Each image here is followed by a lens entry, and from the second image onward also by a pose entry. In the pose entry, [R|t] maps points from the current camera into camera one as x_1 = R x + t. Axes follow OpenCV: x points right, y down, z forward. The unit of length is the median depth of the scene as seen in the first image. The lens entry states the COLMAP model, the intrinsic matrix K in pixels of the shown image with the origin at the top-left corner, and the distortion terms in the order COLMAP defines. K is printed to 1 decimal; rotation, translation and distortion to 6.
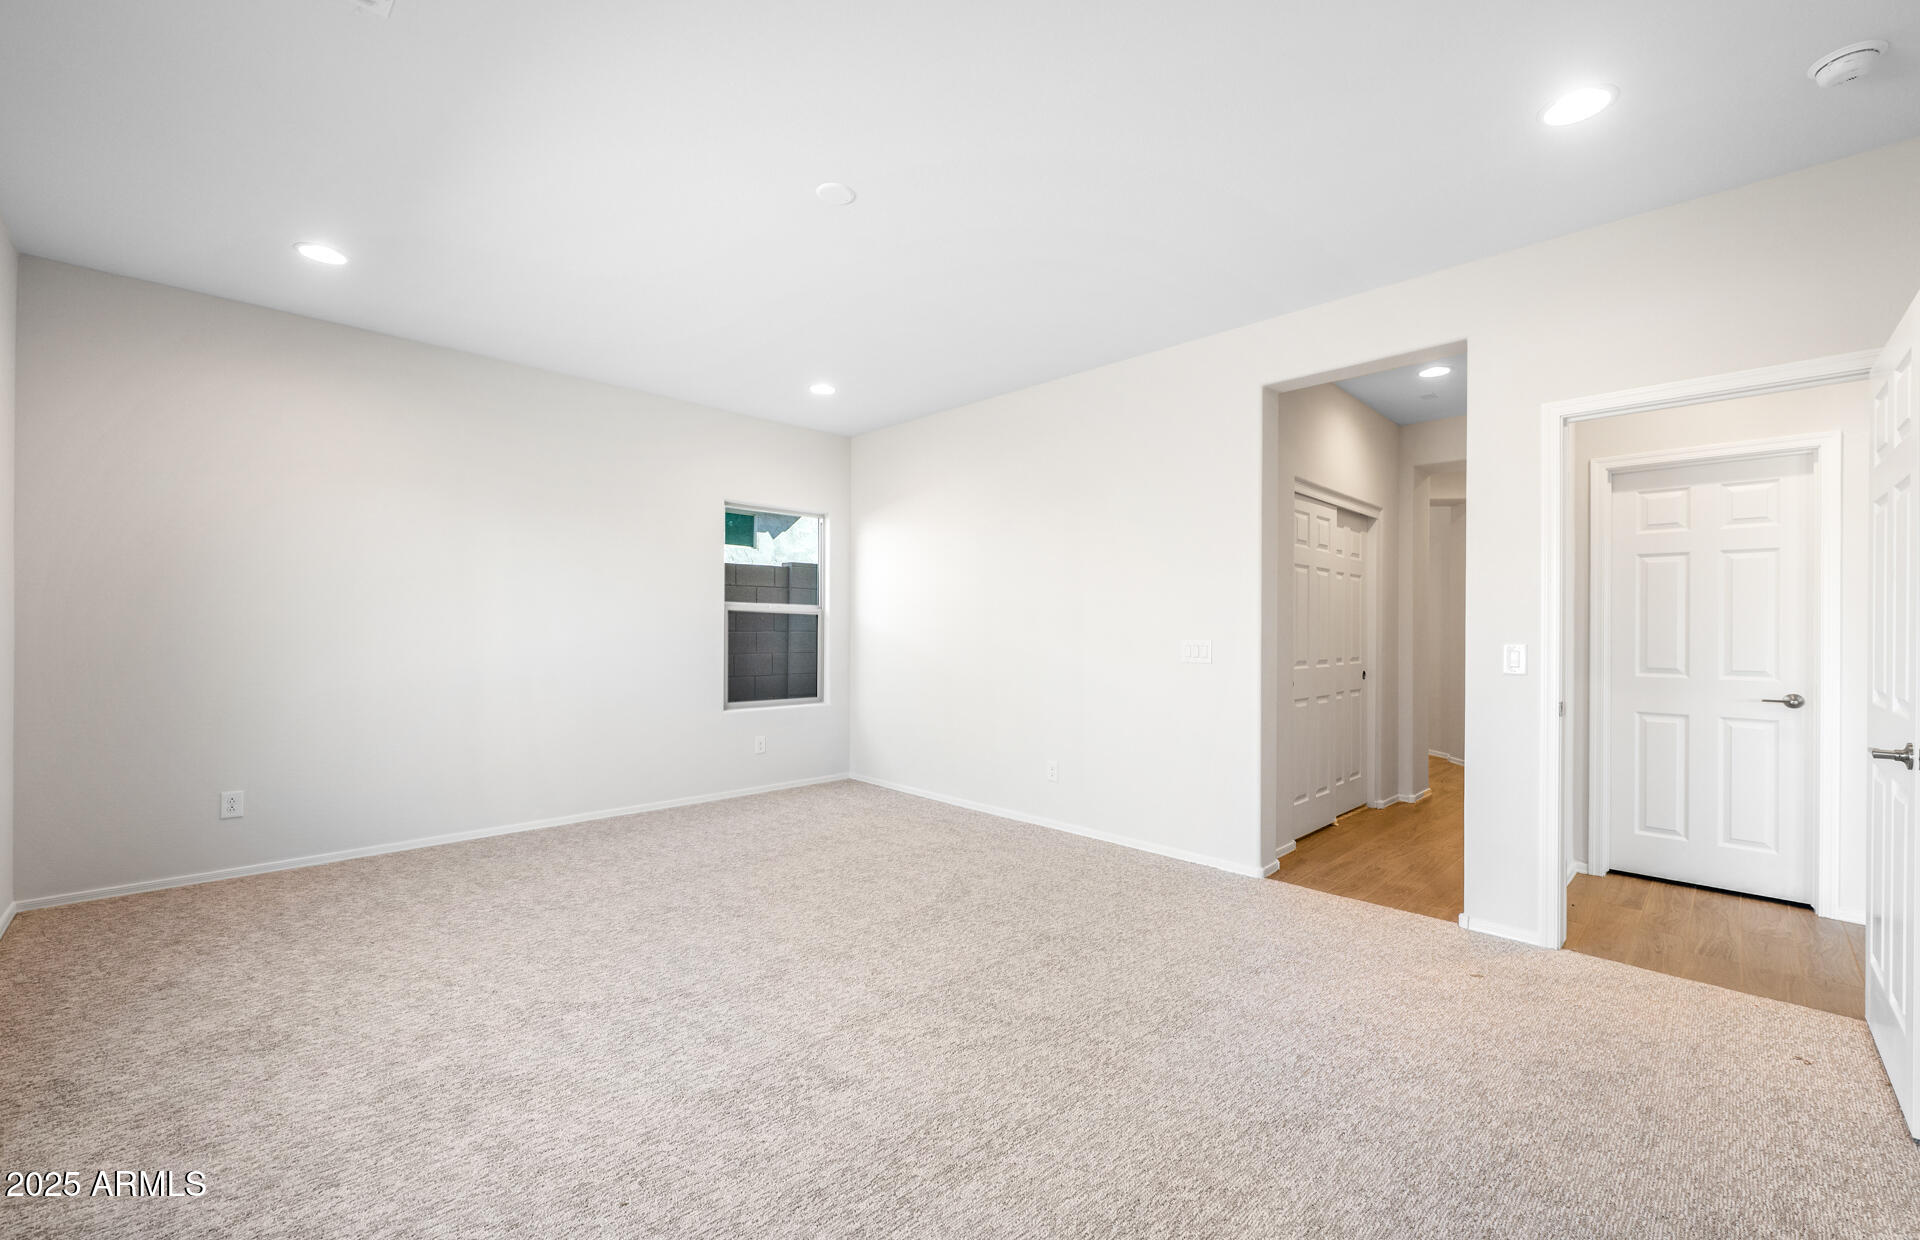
lens RADIAL K [[765.7, 0, 960.0], [0, 765.7, 620.0], [0, 0, 1]] dist [-0.000801, -0.000138]
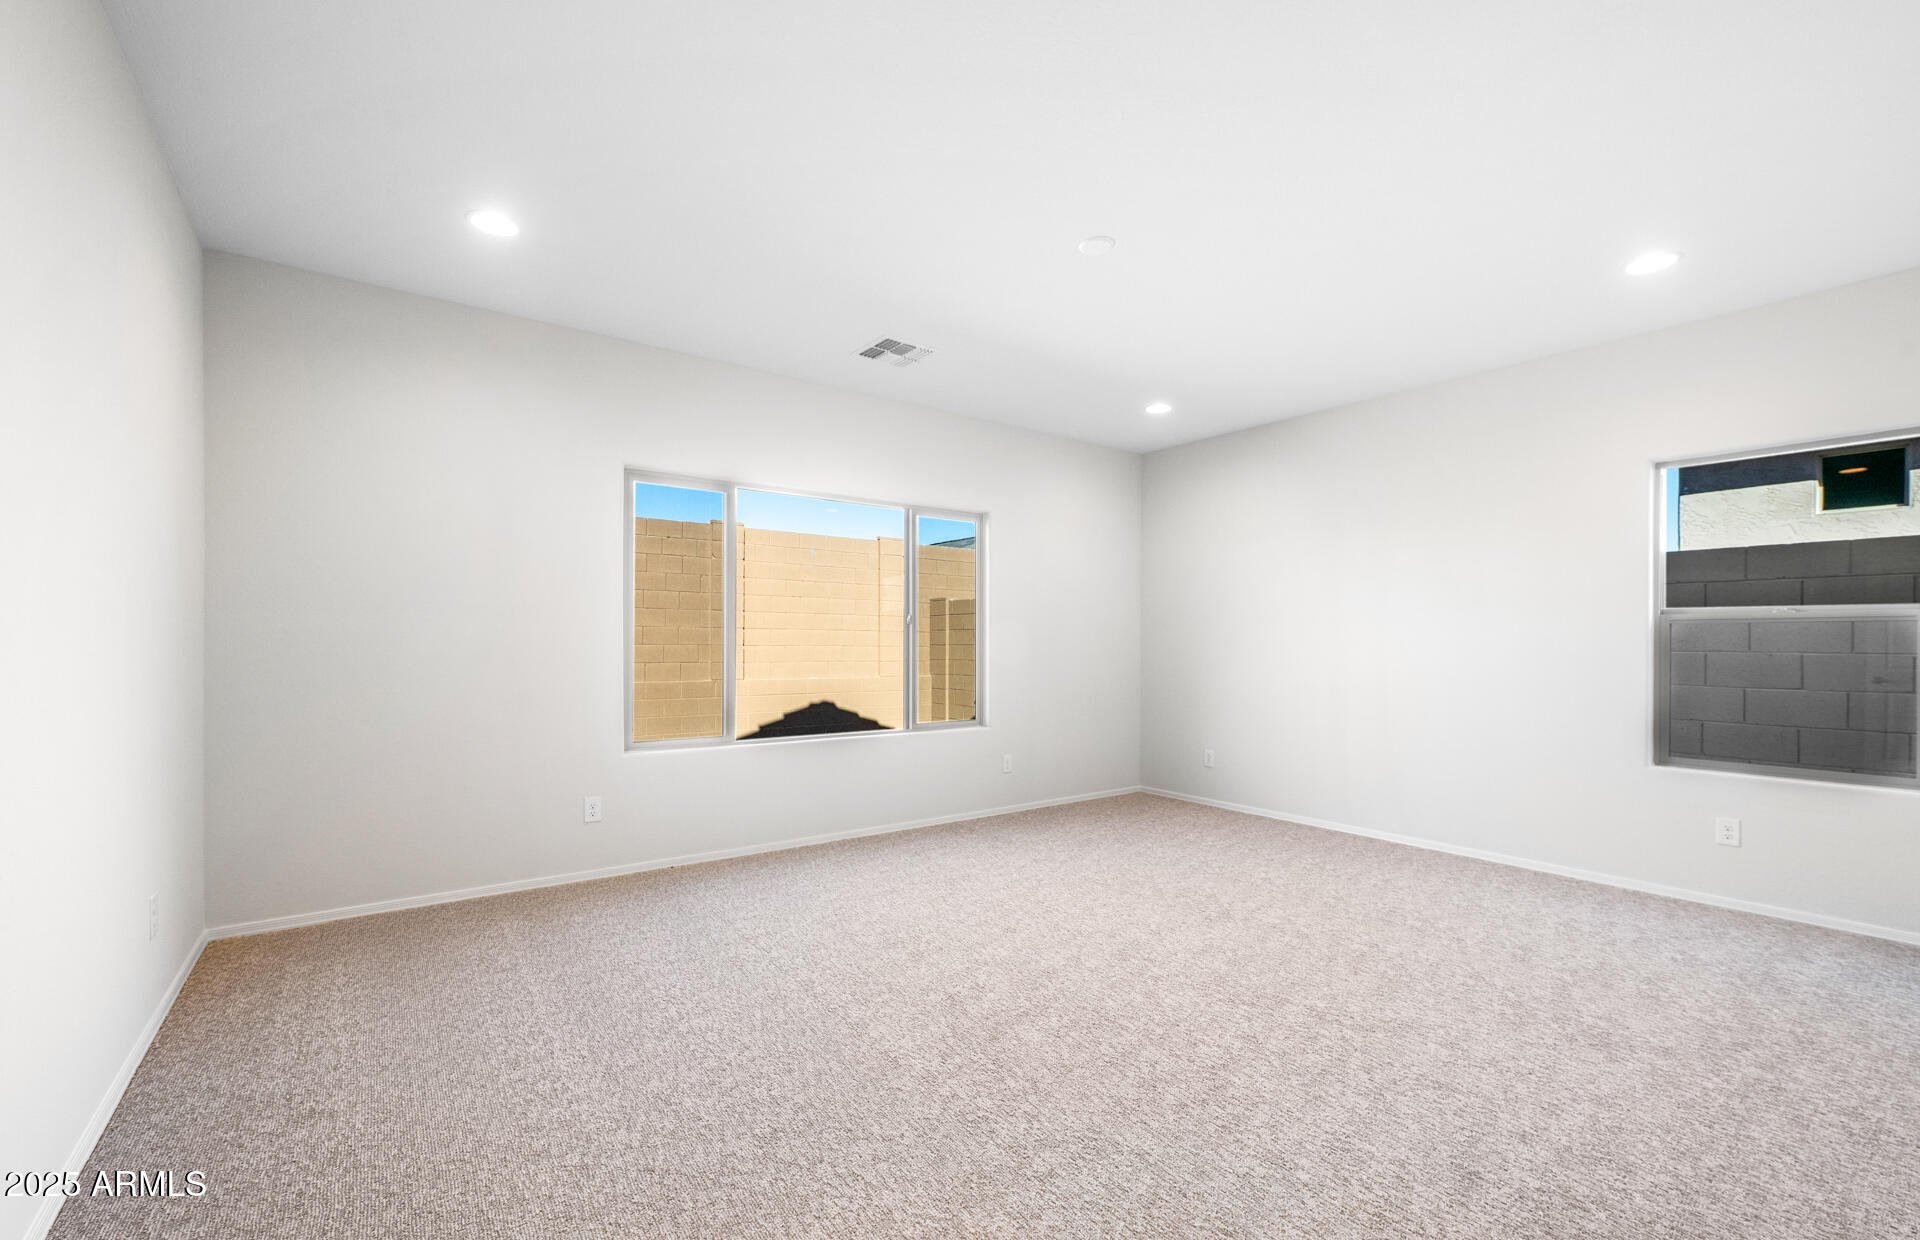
lens RADIAL K [[790.7, 0, 960.4], [0, 790.7, 651.6], [0, 0, 1]] dist [-0.000476, -0.000145]
pose [[-0.135617, 0.003097, -0.990757, 0.727853], [0.005444, 0.999982, 0.002381, 0.014080], [0.990746, -0.005071, -0.135631, 0.711367]]
